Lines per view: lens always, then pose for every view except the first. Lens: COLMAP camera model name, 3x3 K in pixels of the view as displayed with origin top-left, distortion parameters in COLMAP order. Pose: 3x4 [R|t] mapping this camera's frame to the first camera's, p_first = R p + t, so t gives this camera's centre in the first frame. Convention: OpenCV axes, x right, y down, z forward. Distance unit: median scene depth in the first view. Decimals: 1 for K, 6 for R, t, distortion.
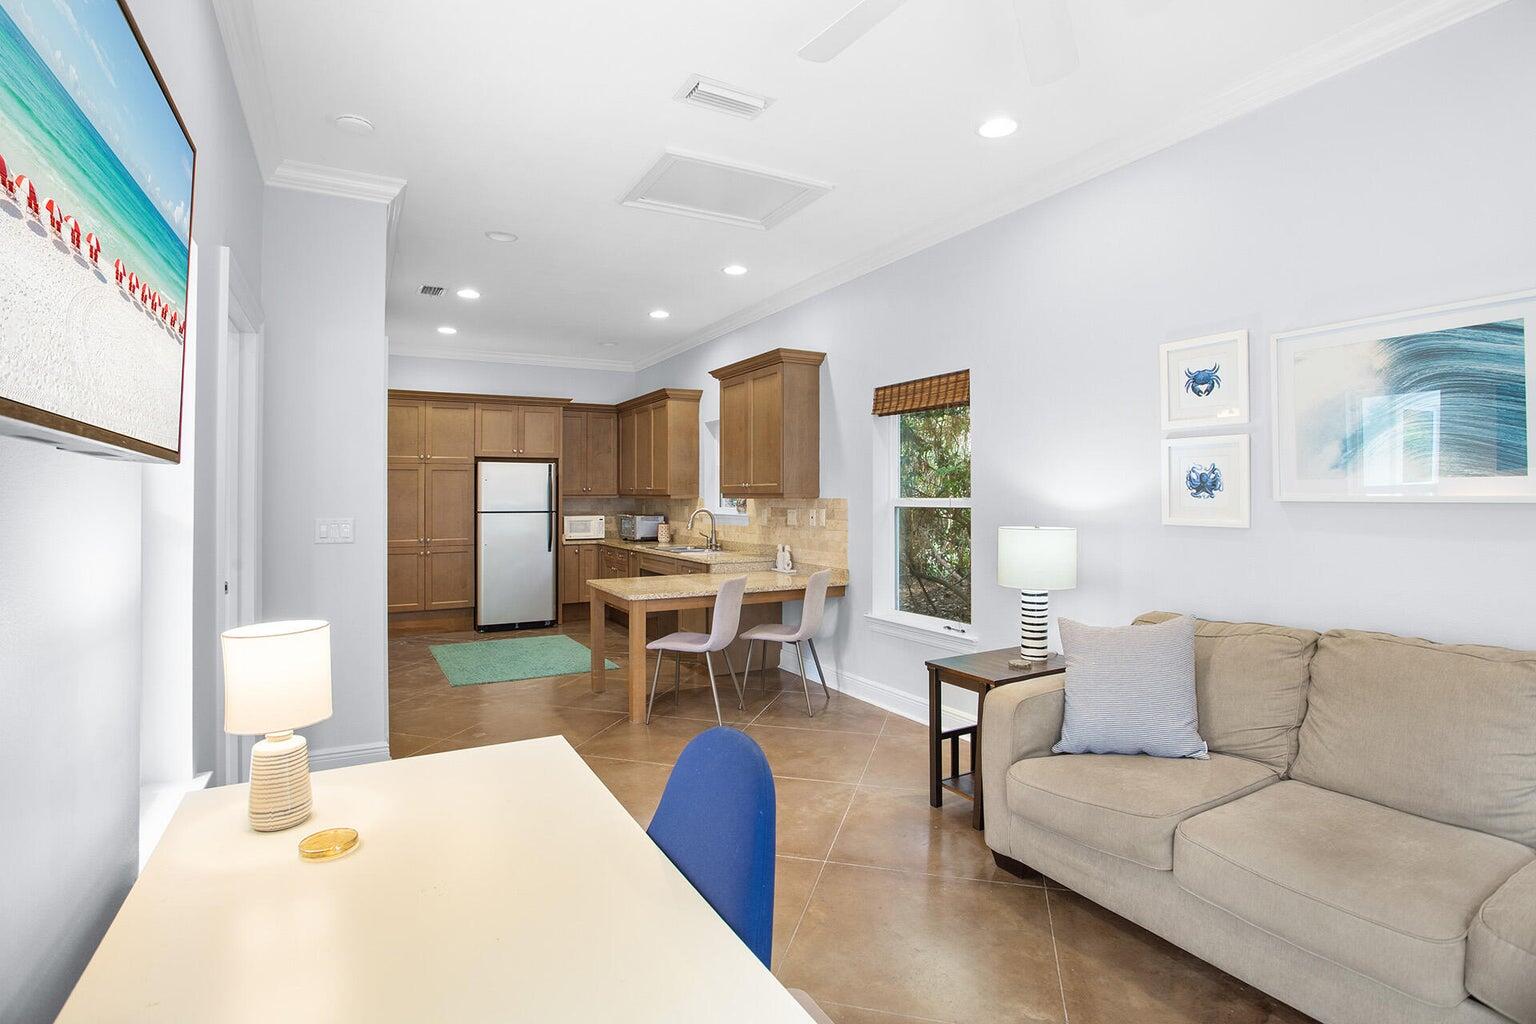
lens RADIAL K [[742.1, 0, 768.1], [0, 742.1, 483.7], [0, 0, 1]] dist [-0.042078, 0.006774]
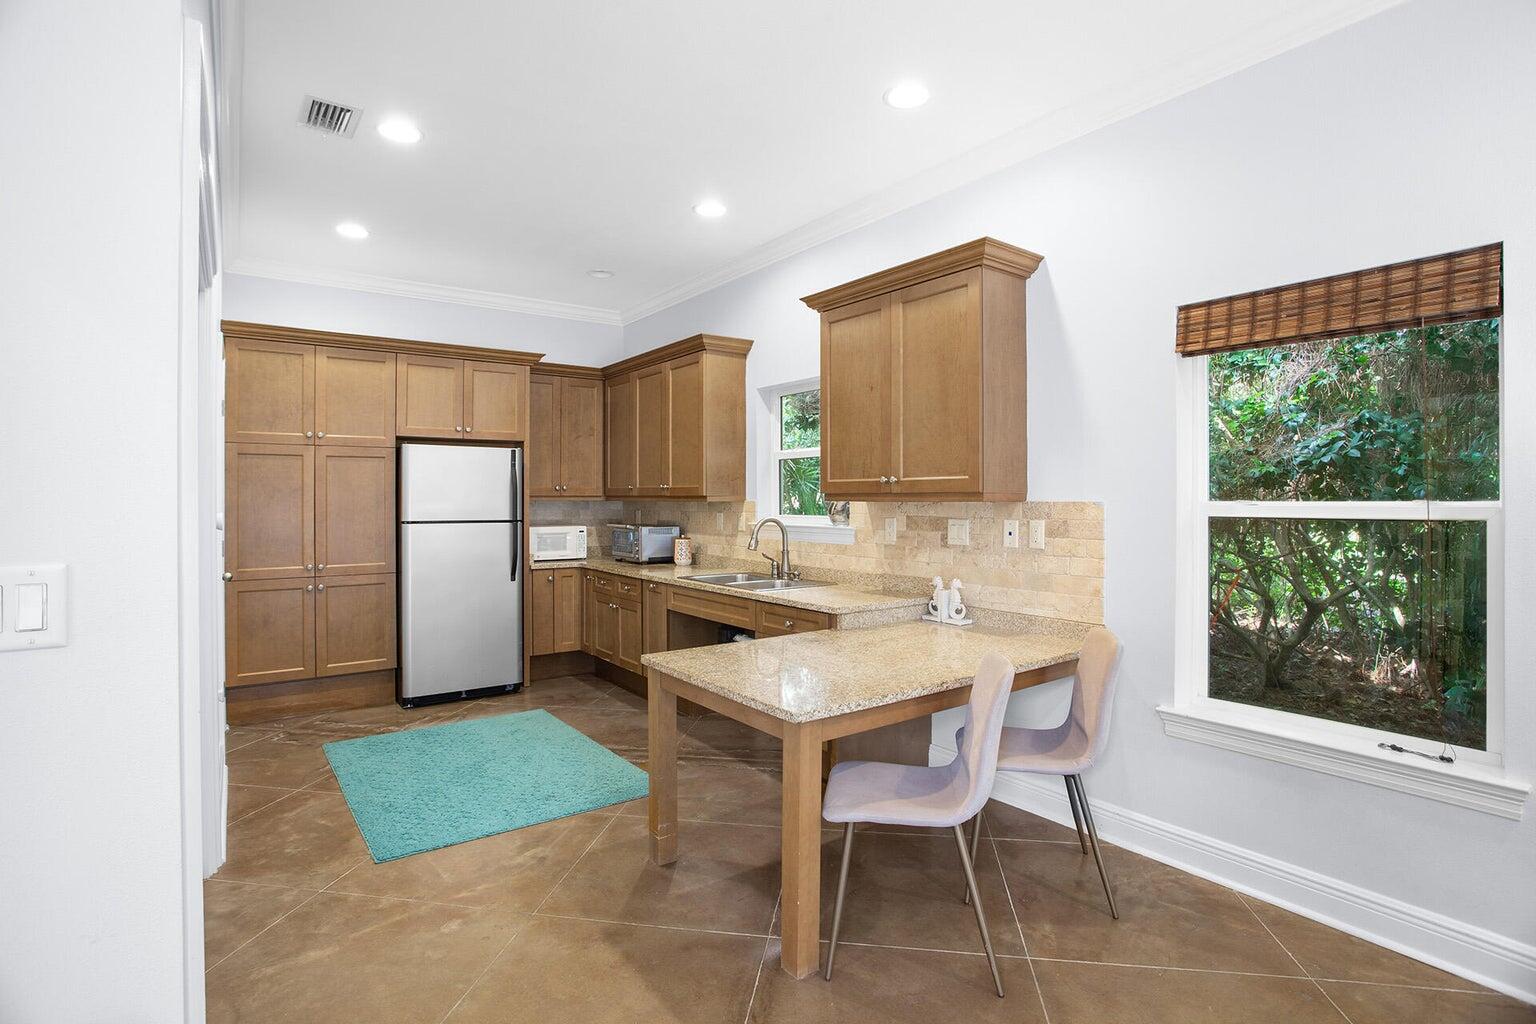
lens RADIAL K [[742.1, 0, 772.8], [0, 742.1, 499.3], [0, 0, 1]] dist [-0.042078, 0.006774]
pose [[0.992085, 0.002935, 0.125535, -0.175183], [-0.005000, 0.999857, 0.016132, 0.008031], [-0.125470, -0.016632, 0.991958, 0.371338]]
